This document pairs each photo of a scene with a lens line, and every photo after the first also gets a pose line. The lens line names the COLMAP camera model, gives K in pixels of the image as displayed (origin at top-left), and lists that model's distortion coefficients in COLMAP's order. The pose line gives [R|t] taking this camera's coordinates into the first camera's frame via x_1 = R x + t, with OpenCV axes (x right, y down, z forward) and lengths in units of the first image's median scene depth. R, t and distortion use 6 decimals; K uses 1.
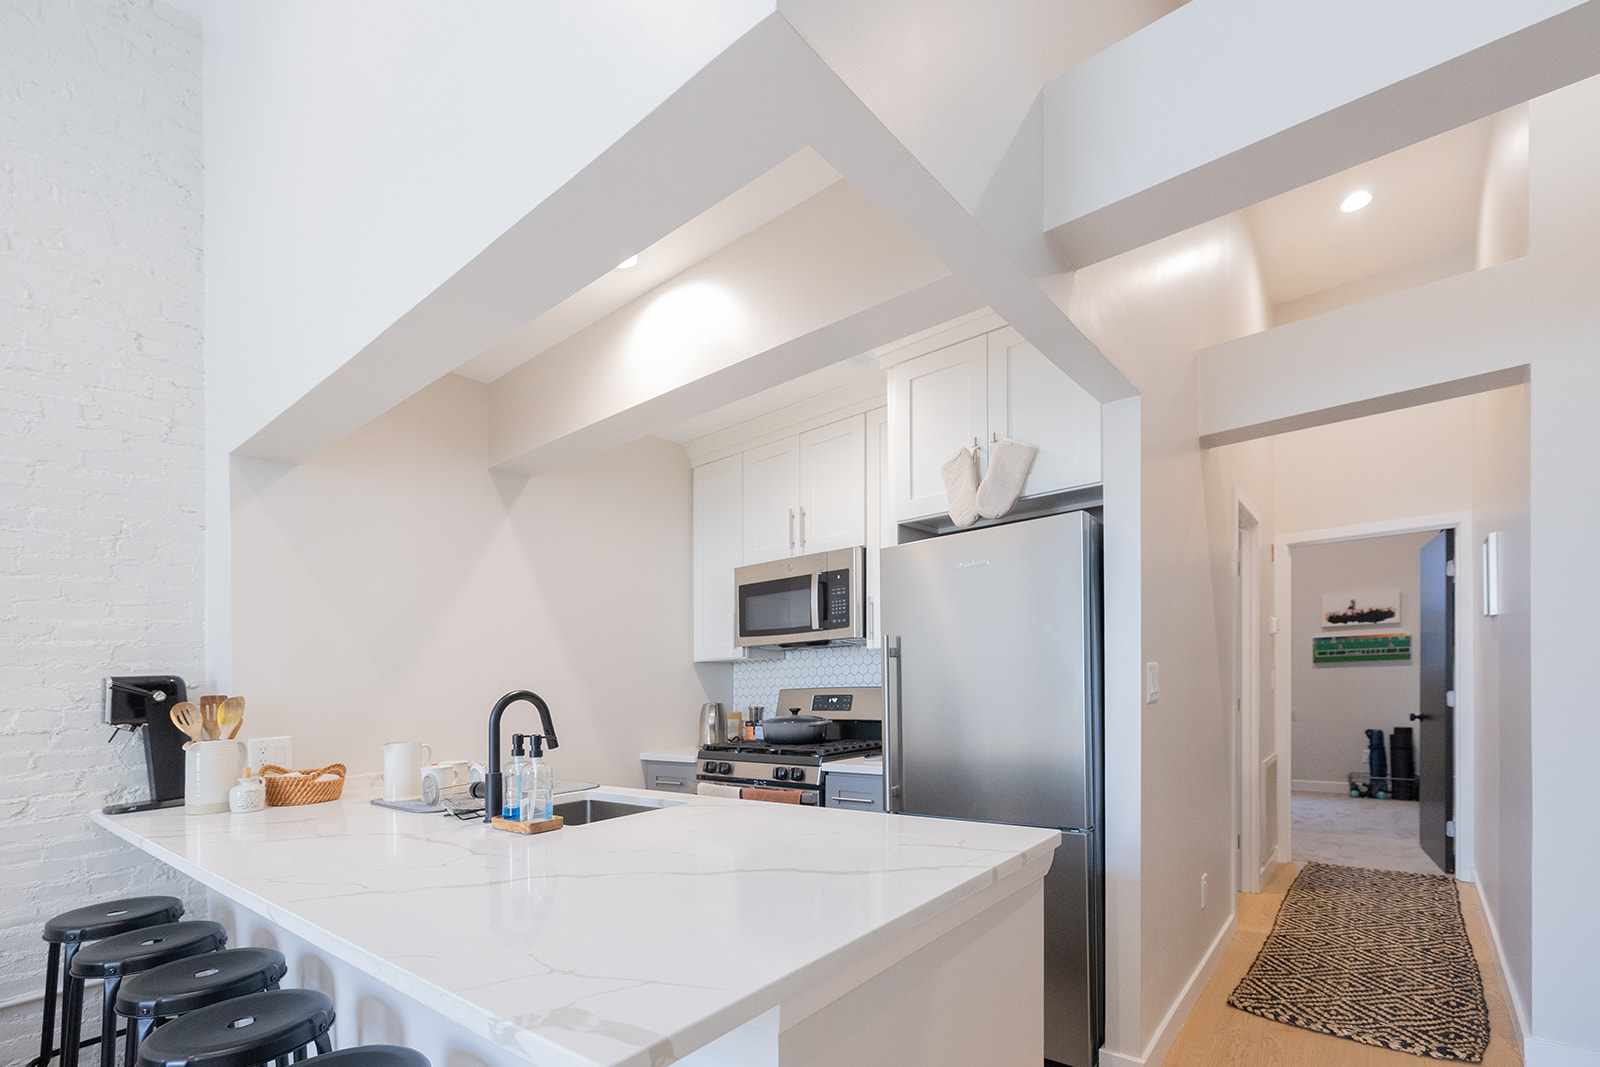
lens RADIAL K [[722.2, 0, 779.8], [0, 722.2, 727.4], [0, 0, 1]] dist [0.000176, 0.000107]
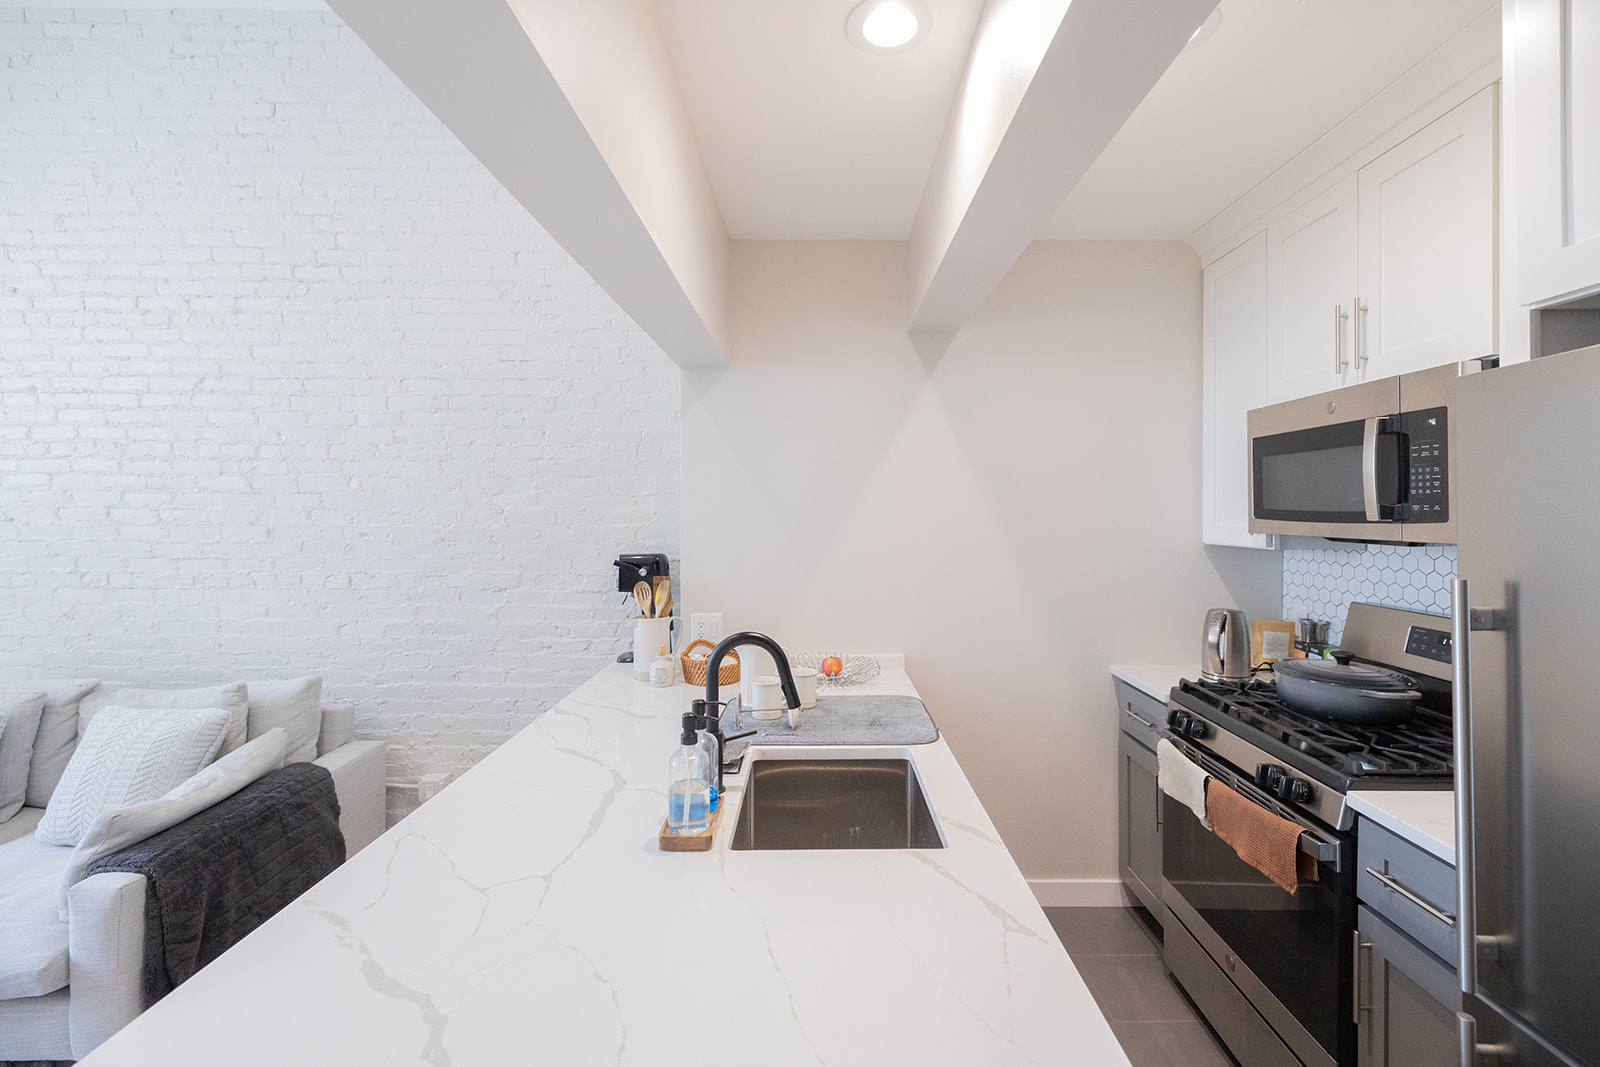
lens RADIAL K [[683.0, 0, 824.0], [0, 683.0, 513.6], [0, 0, 1]] dist [0.003053, -0.000627]
pose [[0.663289, 0.023549, -0.747992, 0.159280], [-0.053069, 0.998469, -0.015625, -0.112258], [0.746479, 0.050059, 0.663523, 0.360586]]
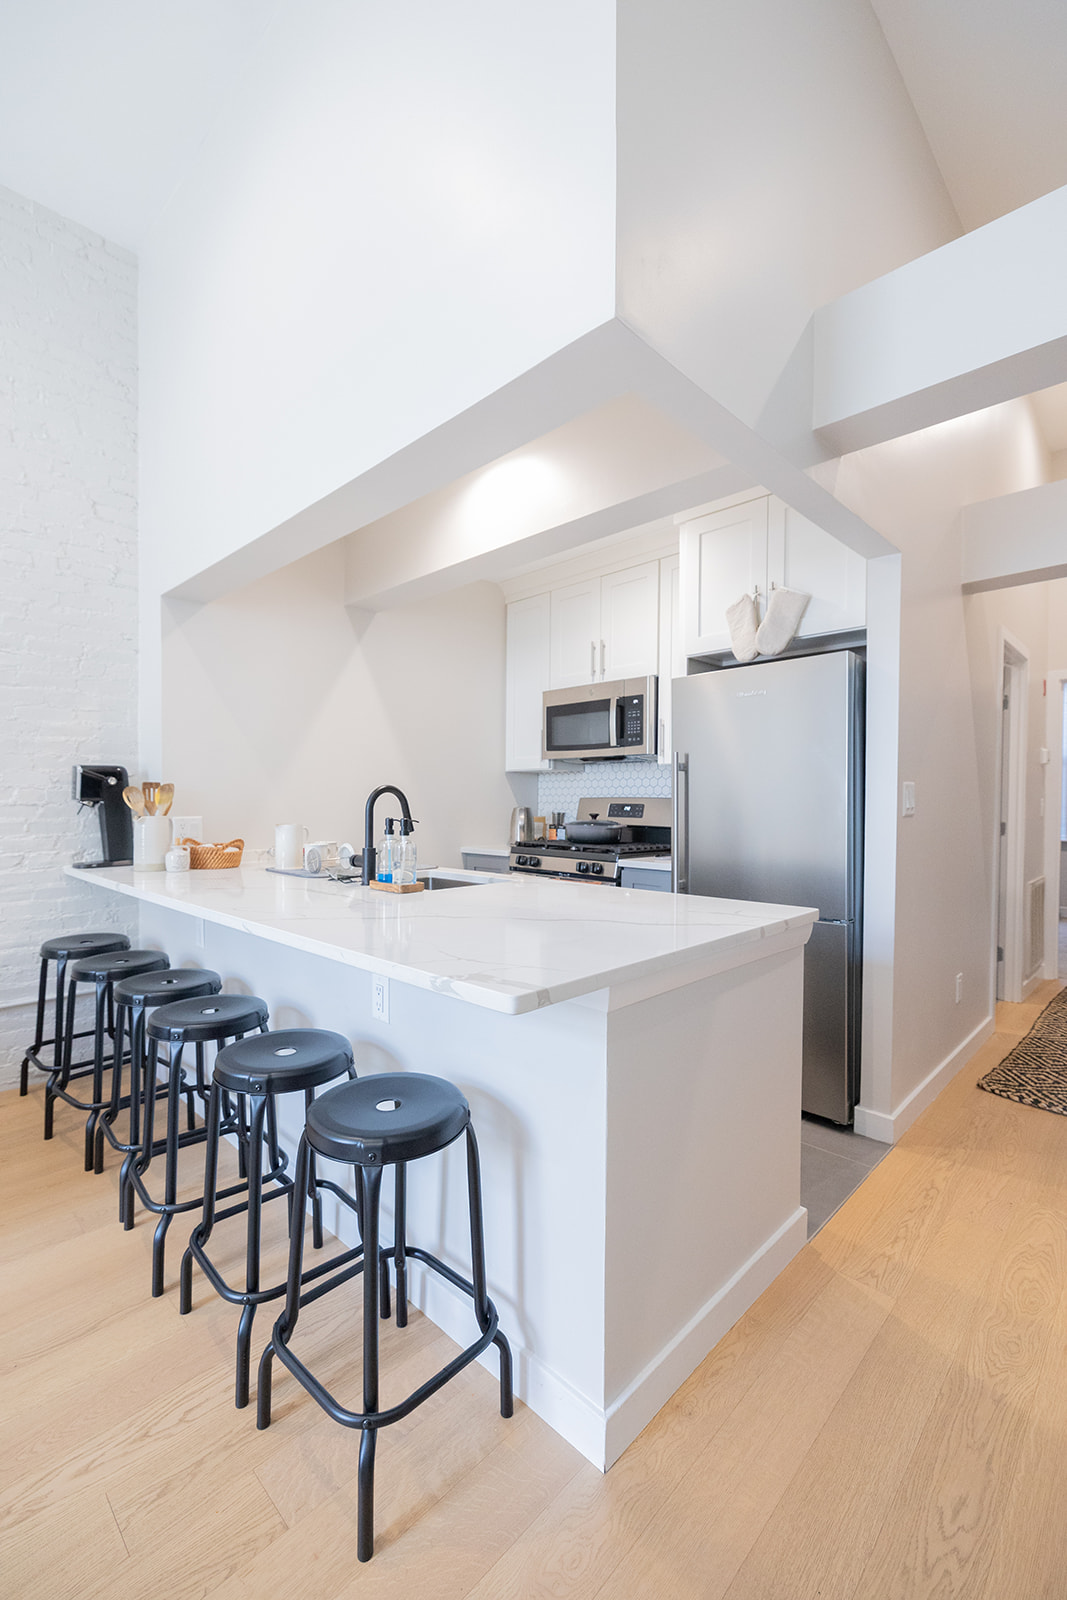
lens RADIAL K [[657.2, 0, 540.9], [0, 657.2, 791.9], [0, 0, 1]] dist [-0.000446, -0.000102]
pose [[0.998226, 0.030707, -0.051003, -0.009765], [-0.033966, 0.997351, -0.064314, 0.008184], [0.048893, 0.065933, 0.996625, -0.043169]]
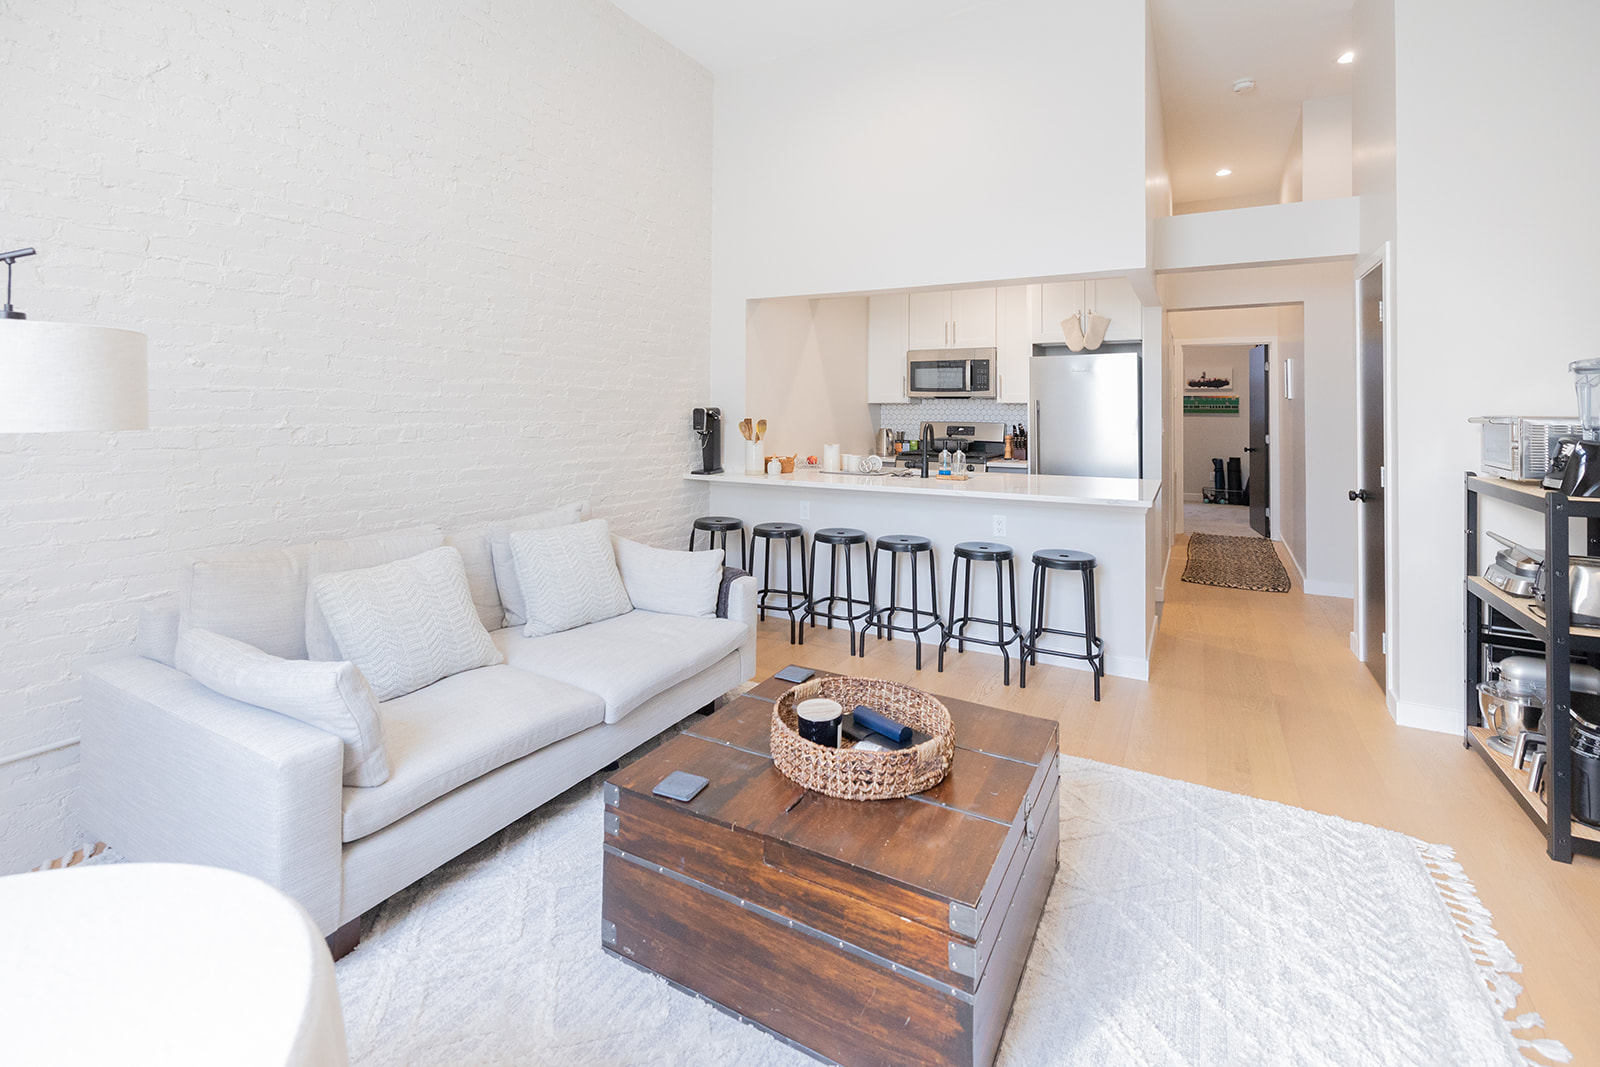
lens RADIAL K [[691.3, 0, 797.1], [0, 691.3, 420.4], [0, 0, 1]] dist [0.000928, -0.000042]
pose [[0.985509, 0.033280, 0.166325, -0.665868], [-0.025594, 0.998513, -0.048141, 0.035512], [-0.167679, 0.043187, 0.984895, -0.650289]]
